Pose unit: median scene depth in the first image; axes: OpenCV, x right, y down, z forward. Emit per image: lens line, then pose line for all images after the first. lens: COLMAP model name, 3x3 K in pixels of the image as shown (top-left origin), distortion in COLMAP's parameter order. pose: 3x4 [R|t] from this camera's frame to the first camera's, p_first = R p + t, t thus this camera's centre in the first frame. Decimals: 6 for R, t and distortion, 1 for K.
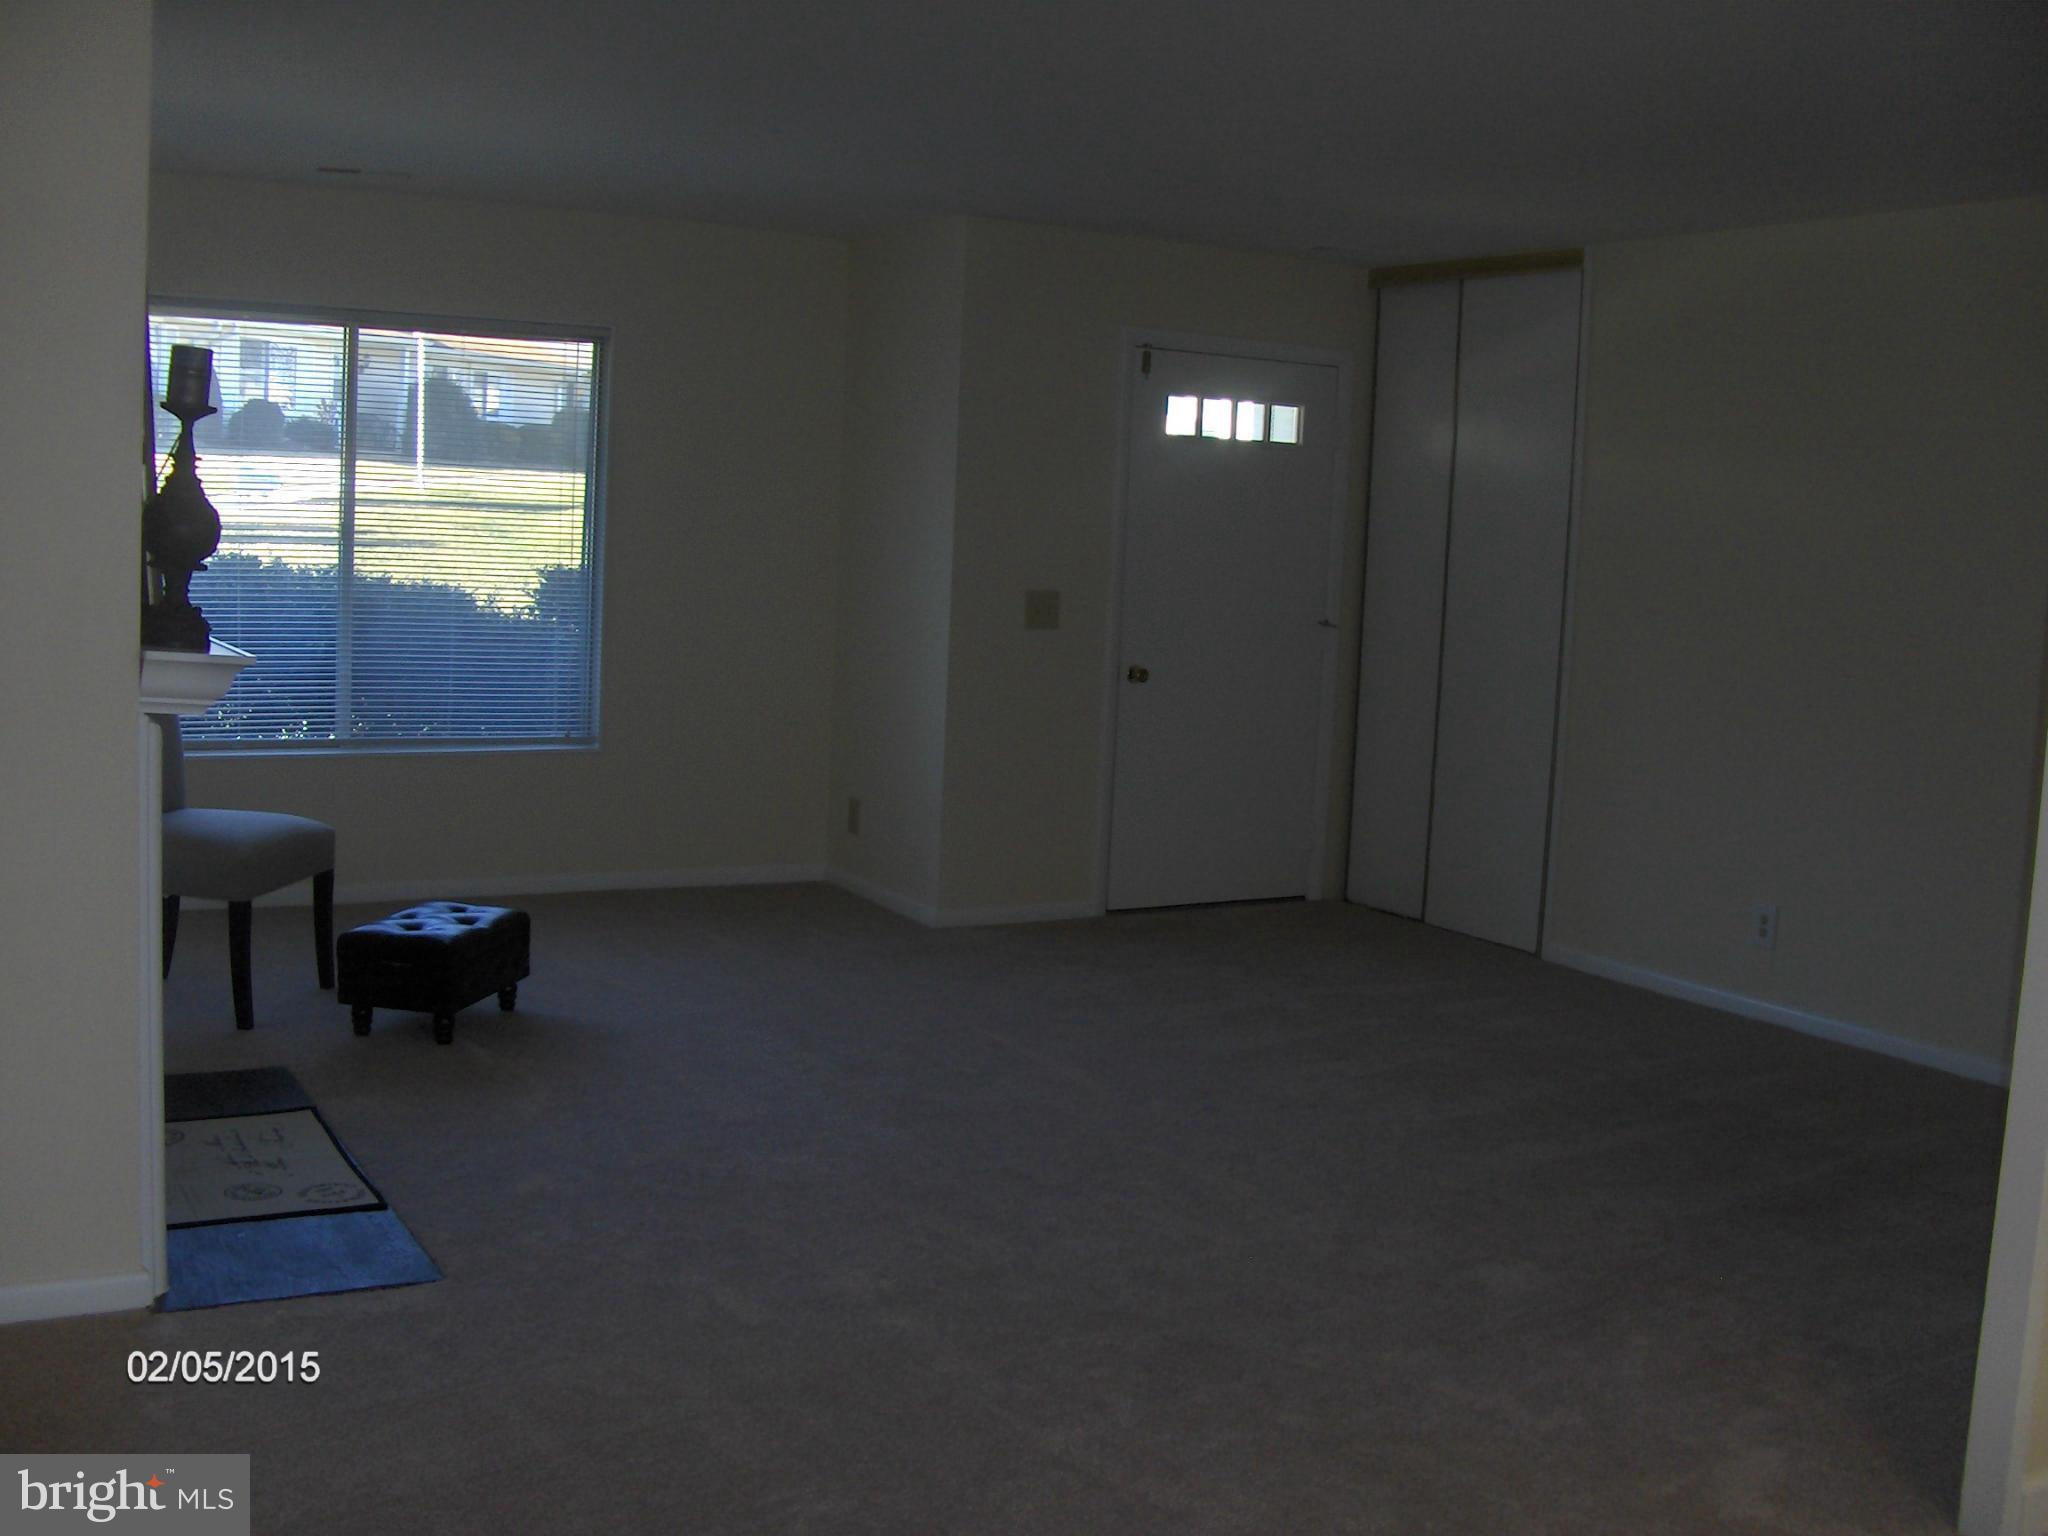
lens RADIAL K [[2107.7, 0, 1024.0], [0, 2107.7, 768.0], [0, 0, 1]] dist [-0.246850, 0.264585]
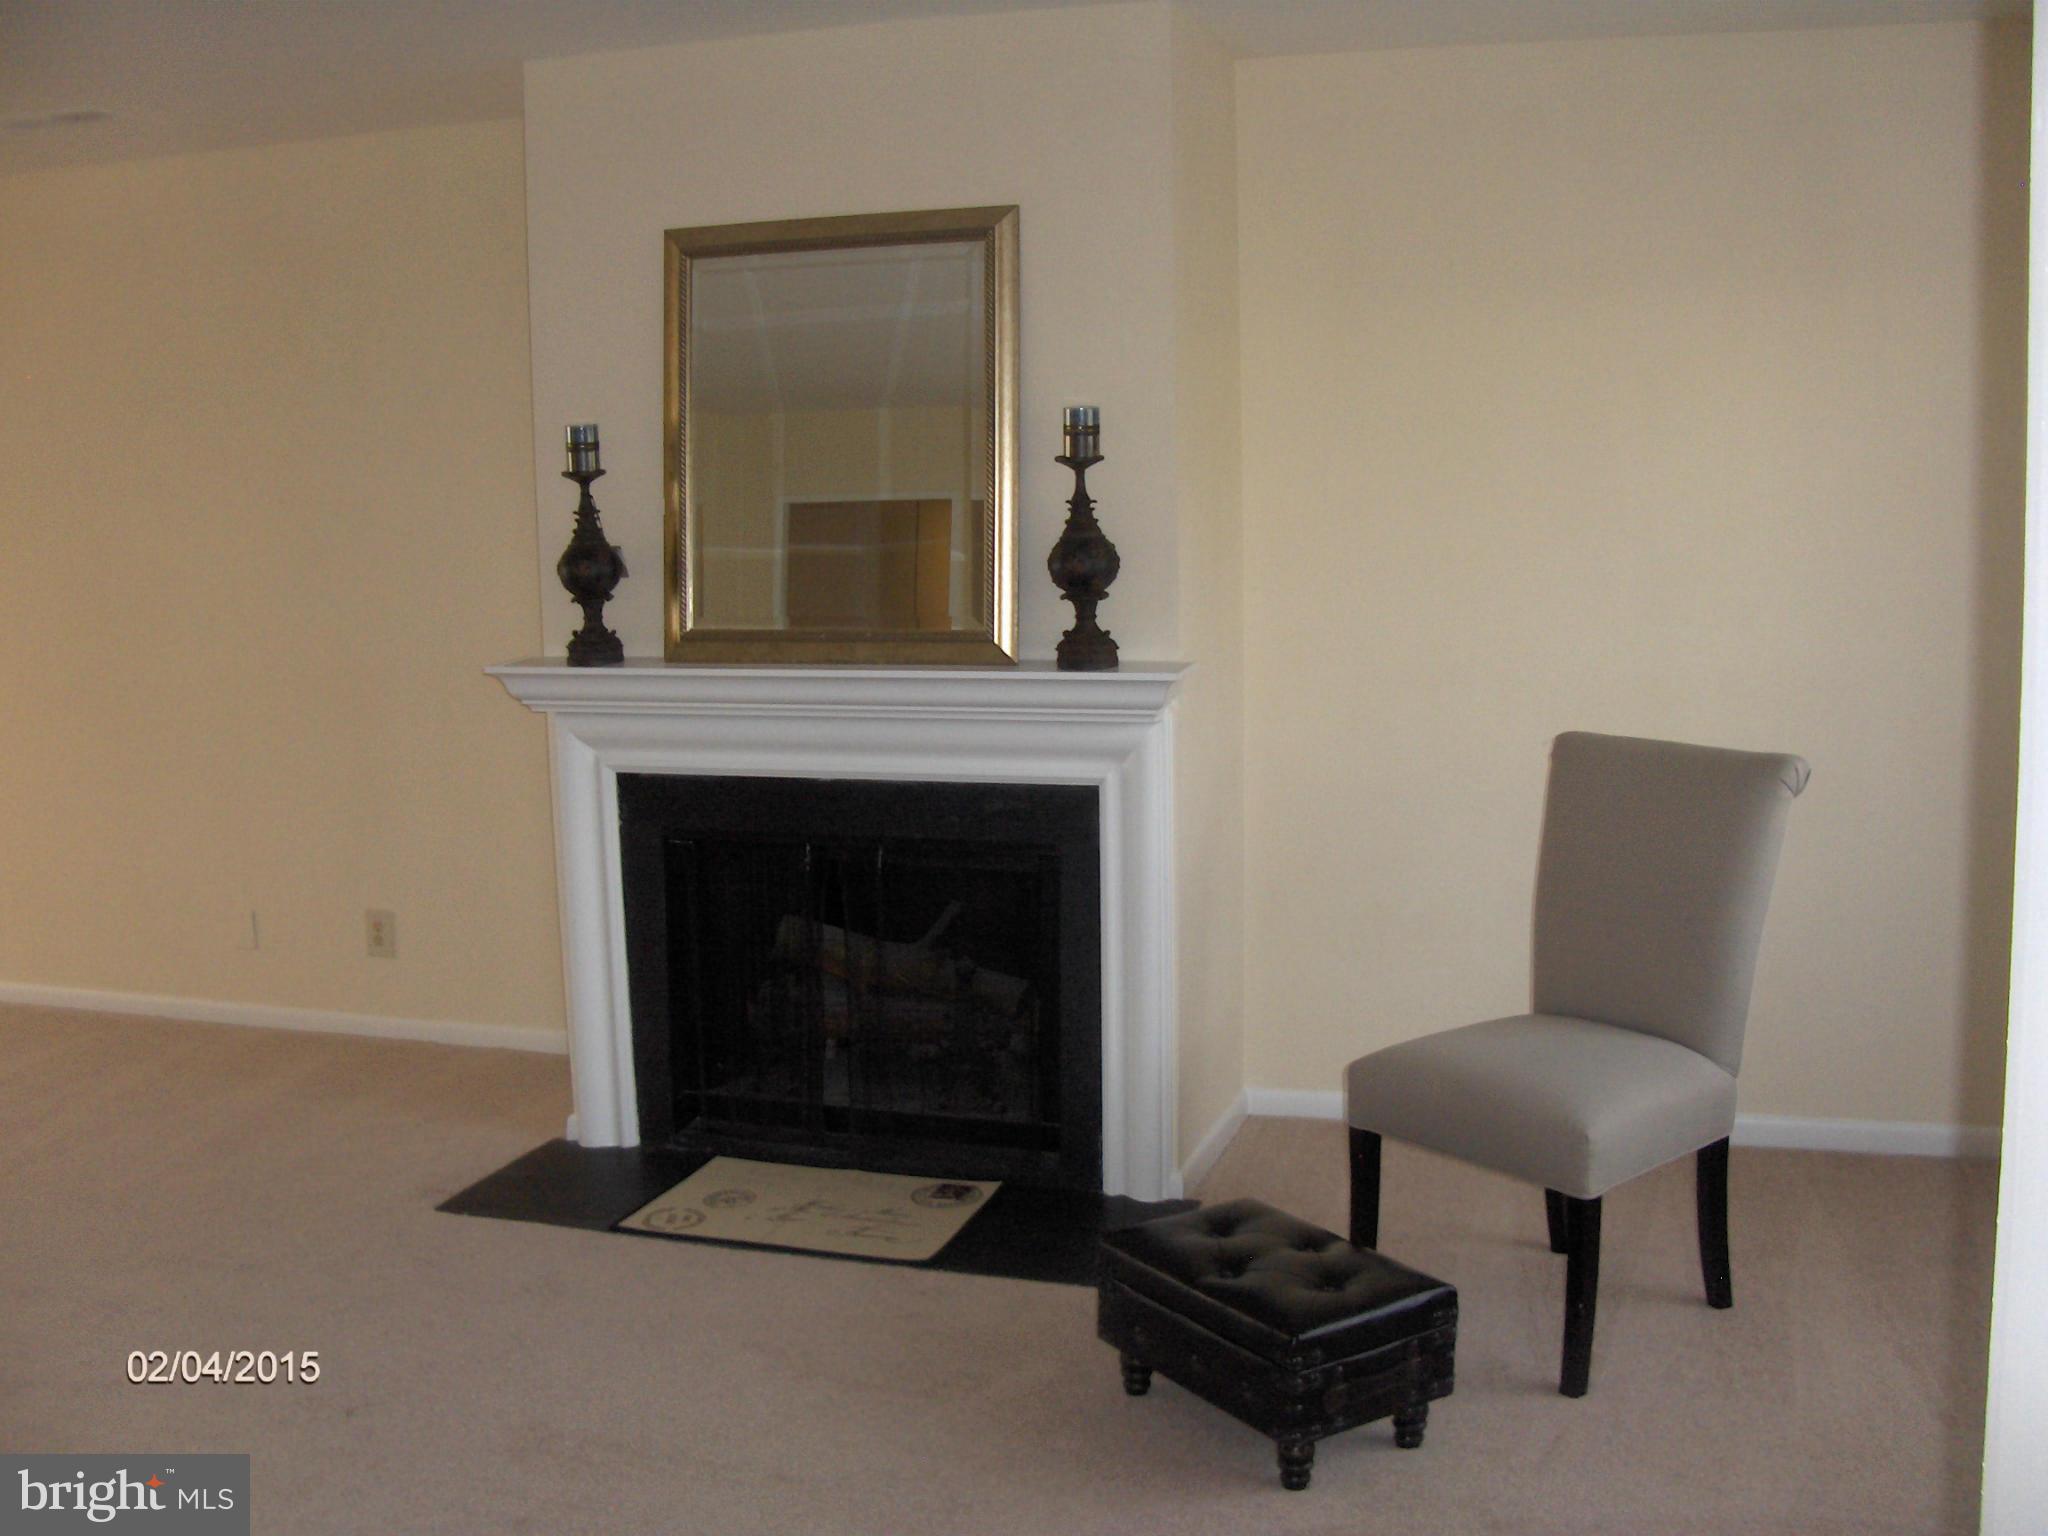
lens RADIAL K [[2093.9, 0, 1051.0], [0, 2093.9, 763.5], [0, 0, 1]] dist [-0.204313, 0.166847]
pose [[-0.748138, 0.054126, -0.661332, 0.137972], [-0.092416, 0.978454, 0.184626, -0.161214], [0.657076, 0.199243, -0.727016, 1.311867]]
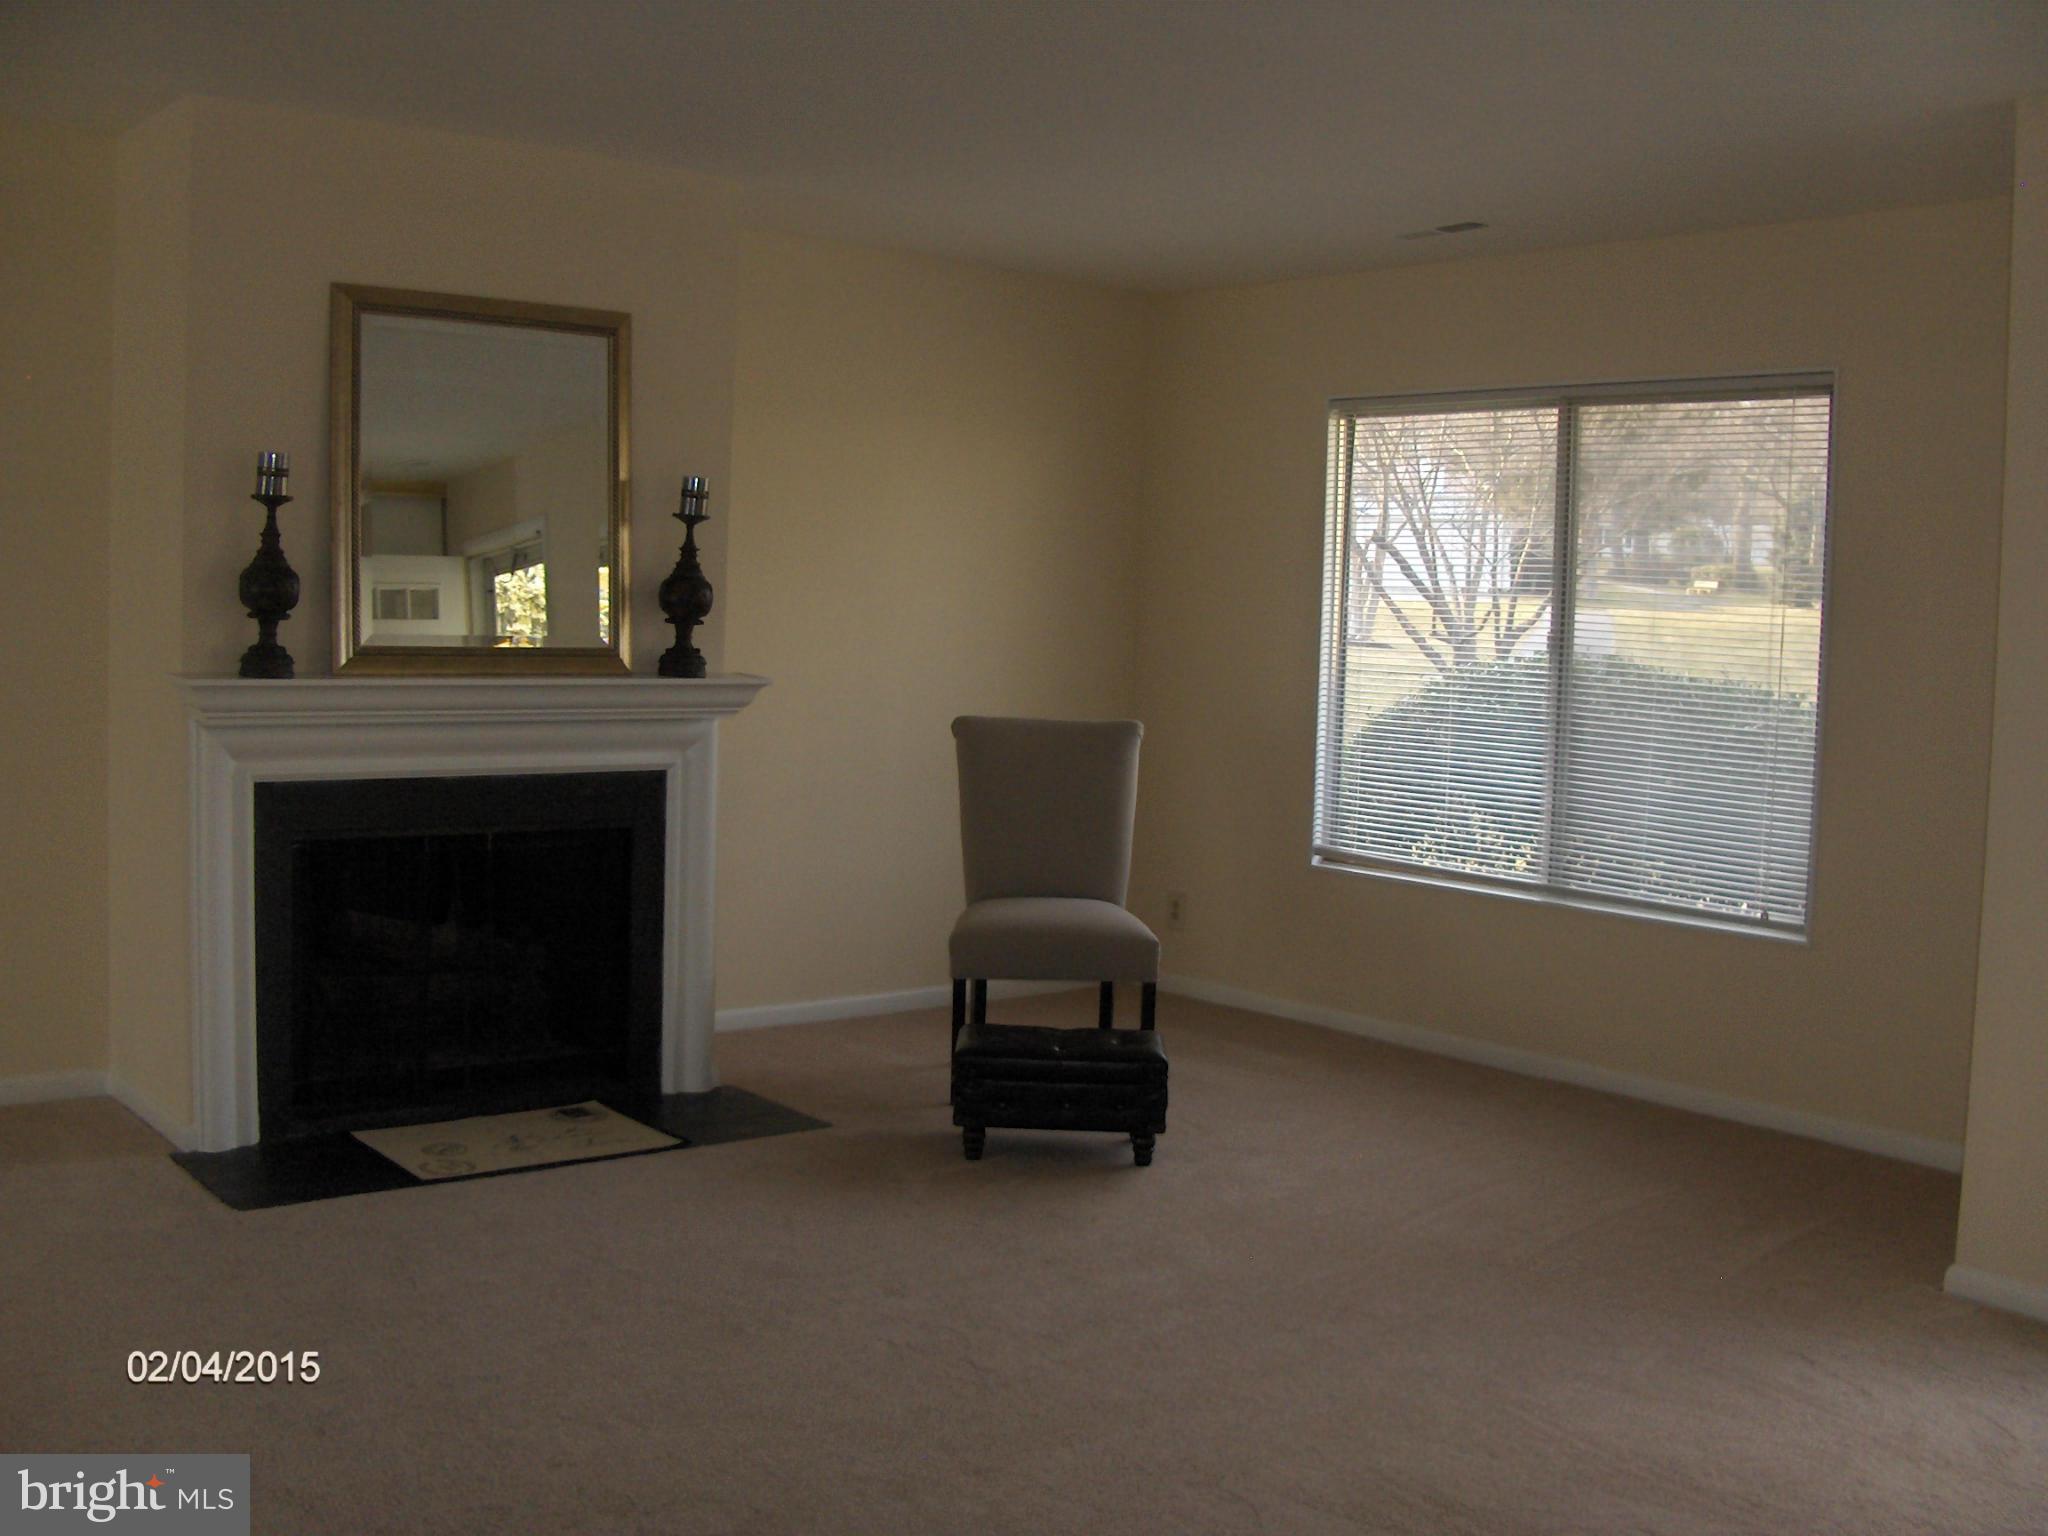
lens RADIAL K [[2107.7, 0, 1024.0], [0, 2107.7, 768.0], [0, 0, 1]] dist [-0.246850, 0.264585]
pose [[0.155961, 0.039849, -0.986959, 0.606140], [-0.139347, 0.990081, 0.017955, -0.057772], [0.977885, 0.134729, 0.159967, 0.787437]]
